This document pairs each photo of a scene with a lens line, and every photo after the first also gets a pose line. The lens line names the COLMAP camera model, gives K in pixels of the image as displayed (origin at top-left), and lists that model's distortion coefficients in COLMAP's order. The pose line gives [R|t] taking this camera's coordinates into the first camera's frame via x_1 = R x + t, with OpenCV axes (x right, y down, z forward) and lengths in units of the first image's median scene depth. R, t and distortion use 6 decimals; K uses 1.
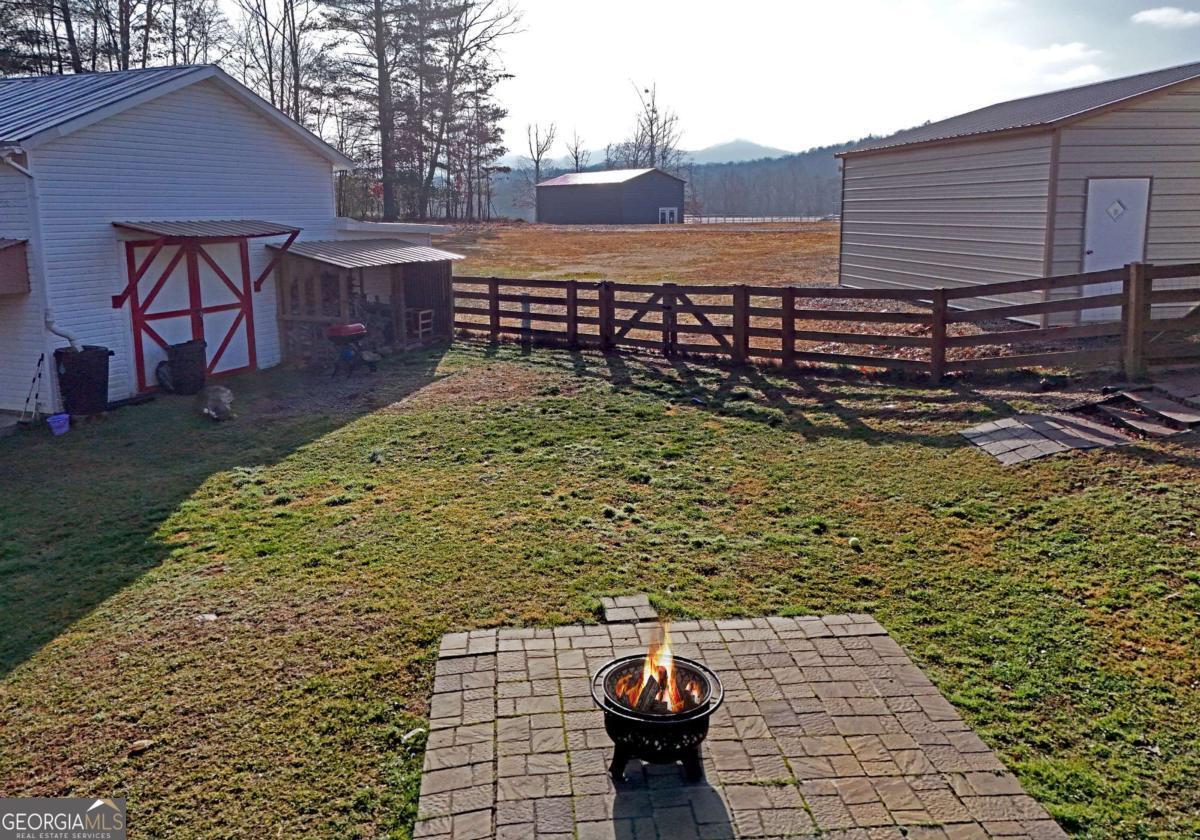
lens RADIAL K [[930.6, 0, 608.6], [0, 930.6, 351.6], [0, 0, 1]] dist [0.098055, -0.110905]
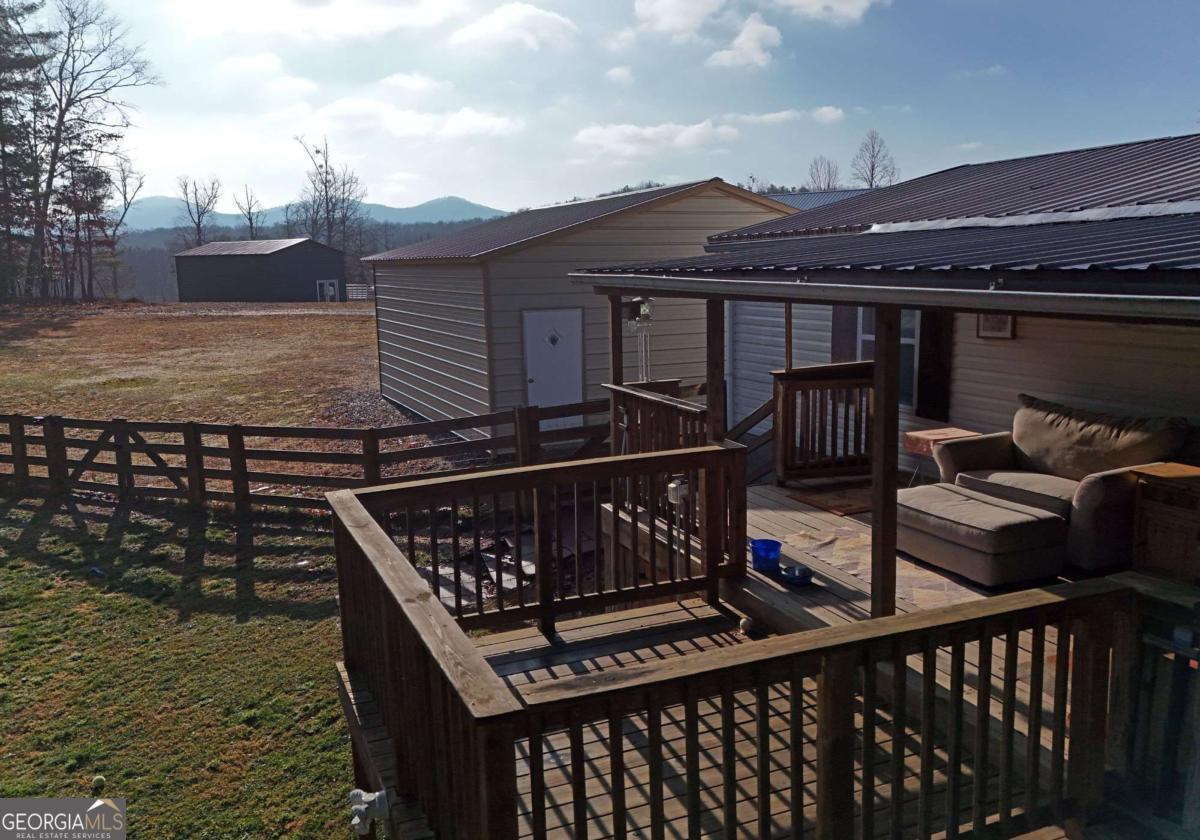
lens RADIAL K [[940.6, 0, 620.5], [0, 940.6, 401.8], [0, 0, 1]] dist [0.101010, -0.100427]
pose [[0.953770, -0.050375, 0.296286, 0.259116], [0.053510, 0.998564, -0.002477, -0.065047], [-0.295736, 0.018216, 0.955096, -0.000050]]
